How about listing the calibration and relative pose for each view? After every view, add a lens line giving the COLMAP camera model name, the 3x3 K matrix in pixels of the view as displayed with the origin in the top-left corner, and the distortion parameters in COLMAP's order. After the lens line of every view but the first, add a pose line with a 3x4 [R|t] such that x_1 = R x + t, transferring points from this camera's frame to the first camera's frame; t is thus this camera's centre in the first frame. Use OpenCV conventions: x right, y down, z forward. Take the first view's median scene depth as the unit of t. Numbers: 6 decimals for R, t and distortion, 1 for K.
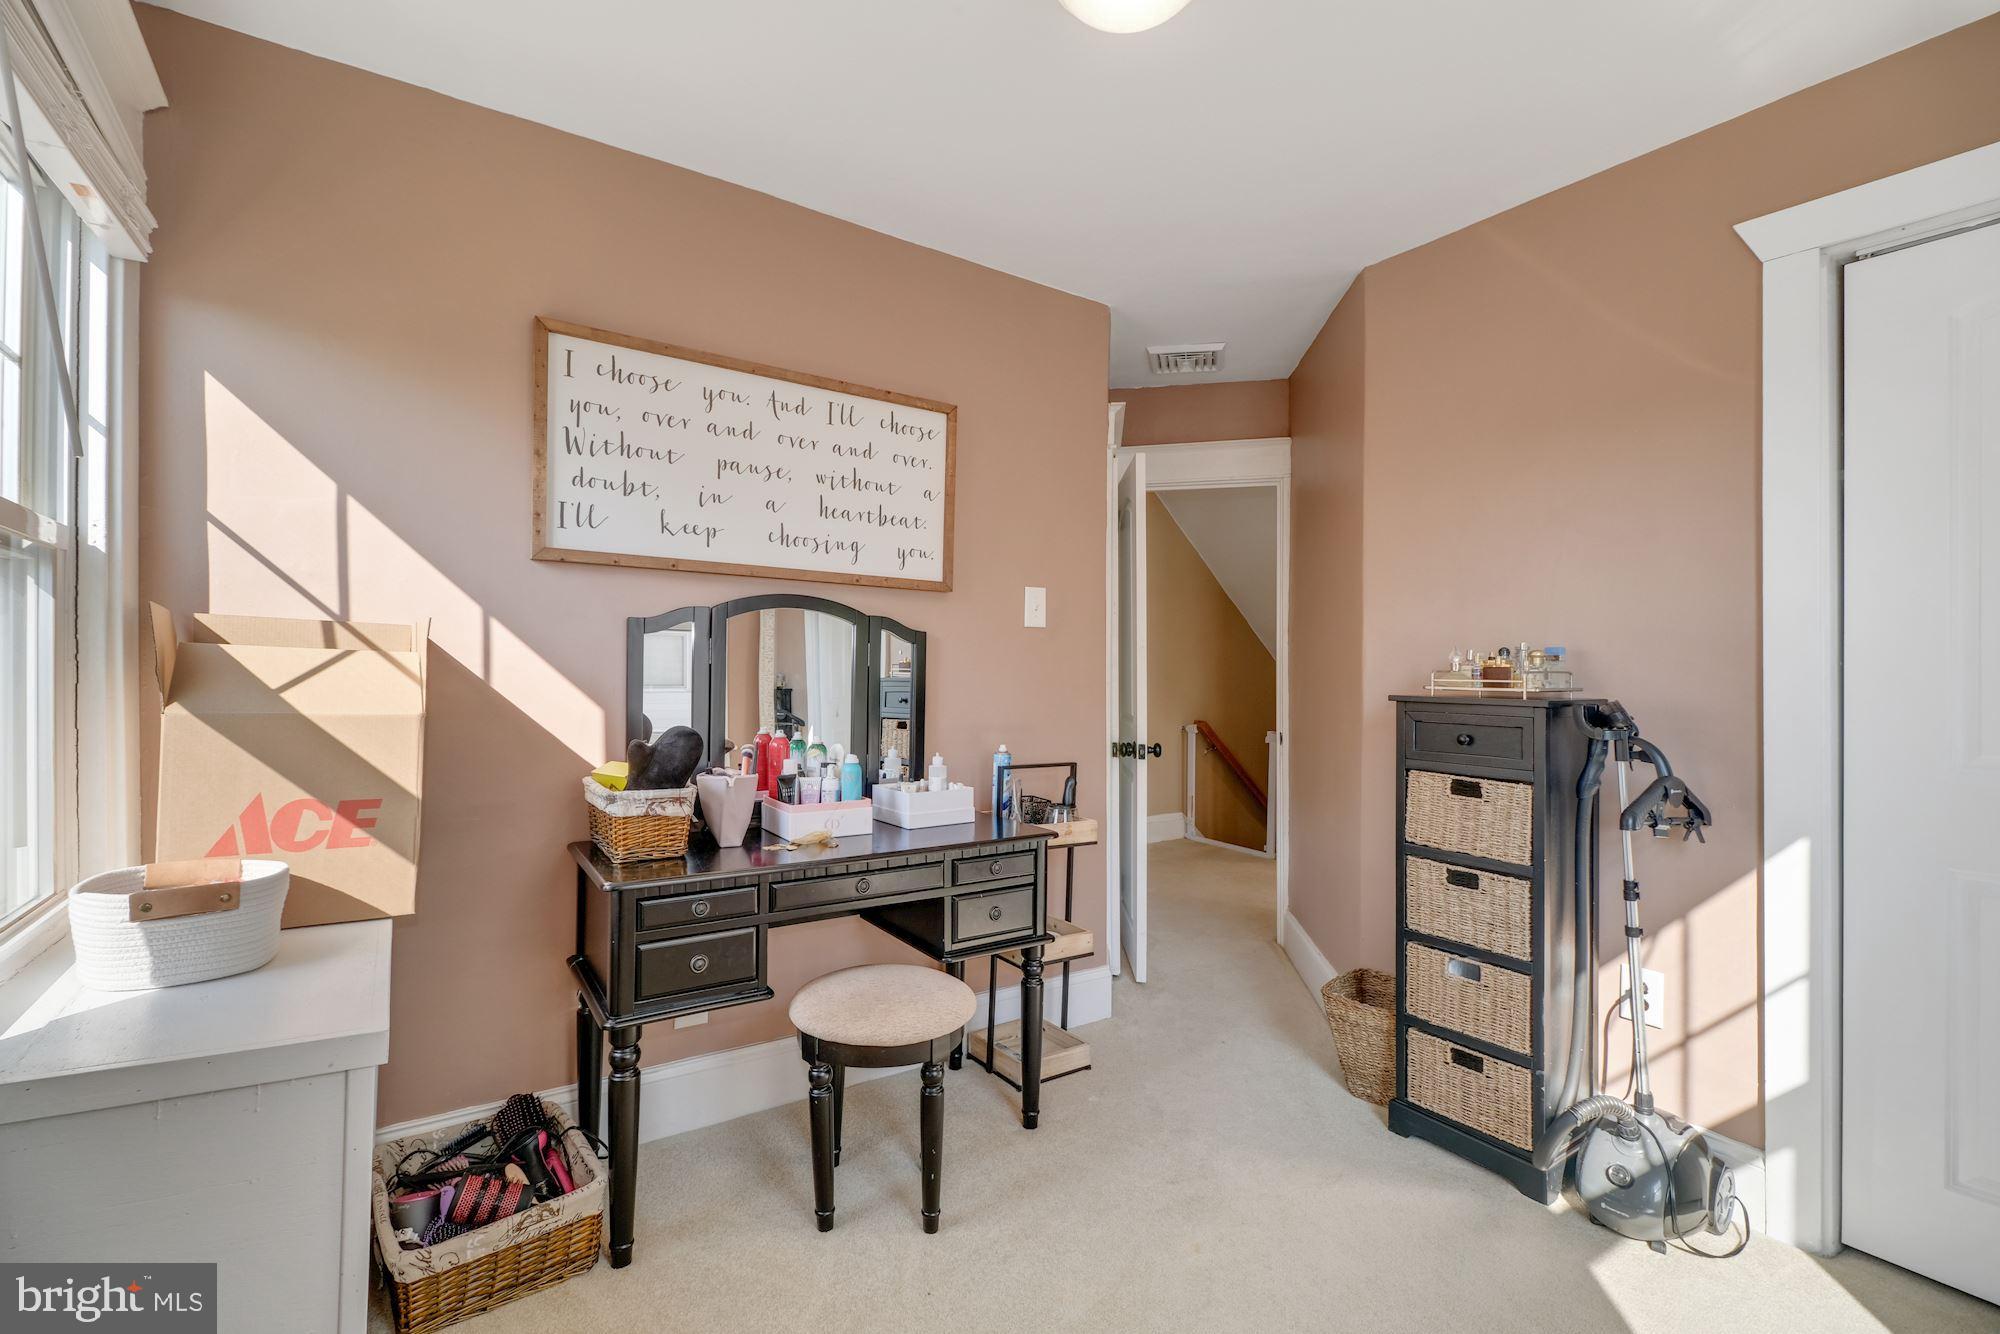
lens RADIAL K [[877.1, 0, 992.5], [0, 877.1, 664.1], [0, 0, 1]] dist [0.017533, -0.000612]
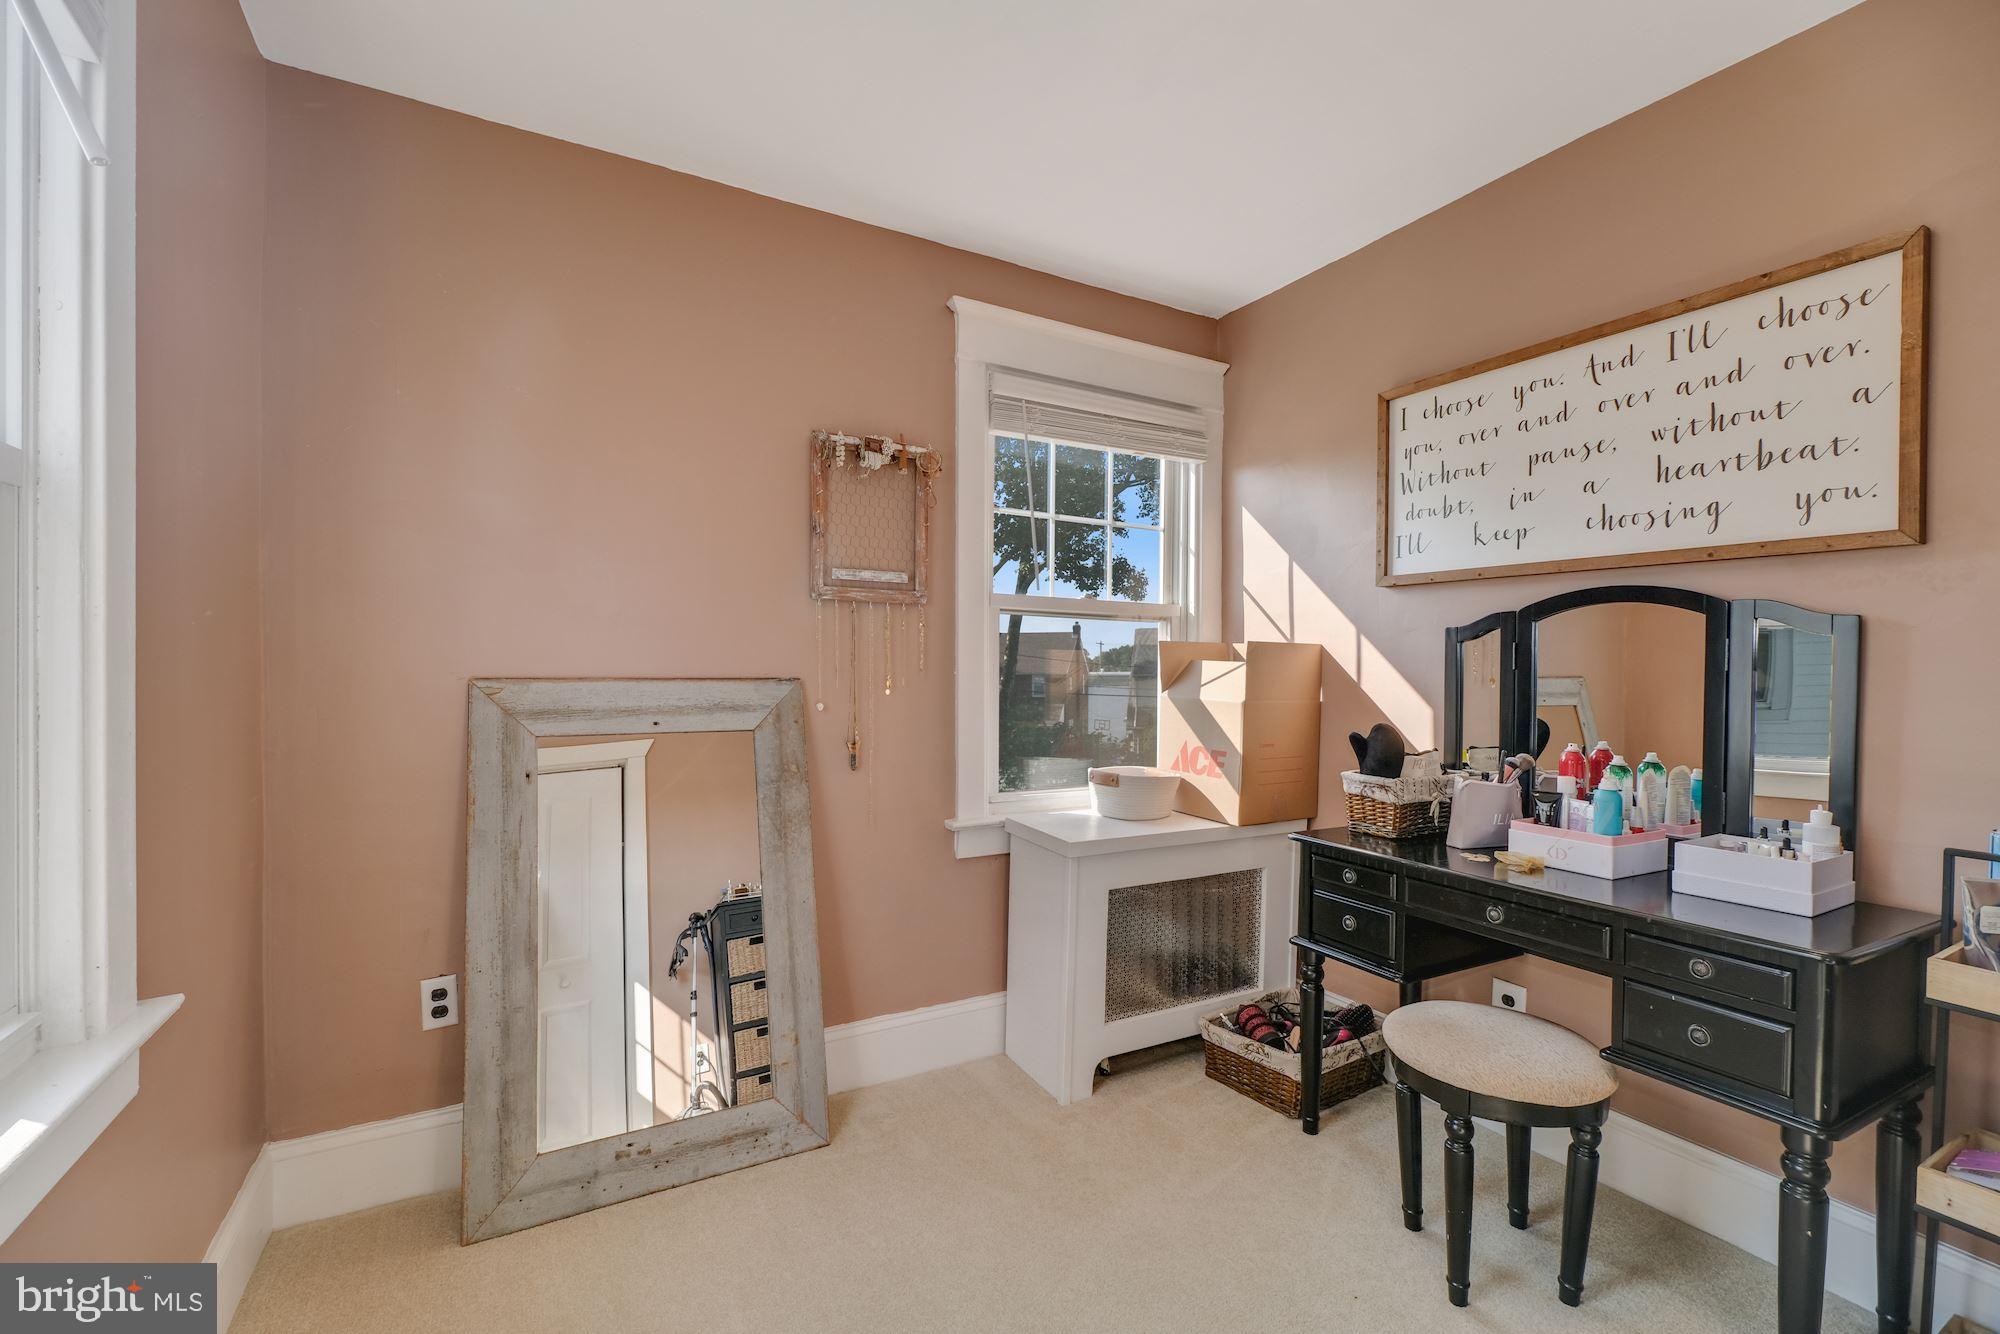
lens RADIAL K [[877.1, 0, 997.0], [0, 877.1, 678.9], [0, 0, 1]] dist [0.017533, -0.000612]
pose [[-0.077530, 0.000798, -0.996990, 0.697913], [-0.002360, 0.999997, 0.000984, 0.011394], [0.996987, 0.002429, -0.077528, 0.498625]]
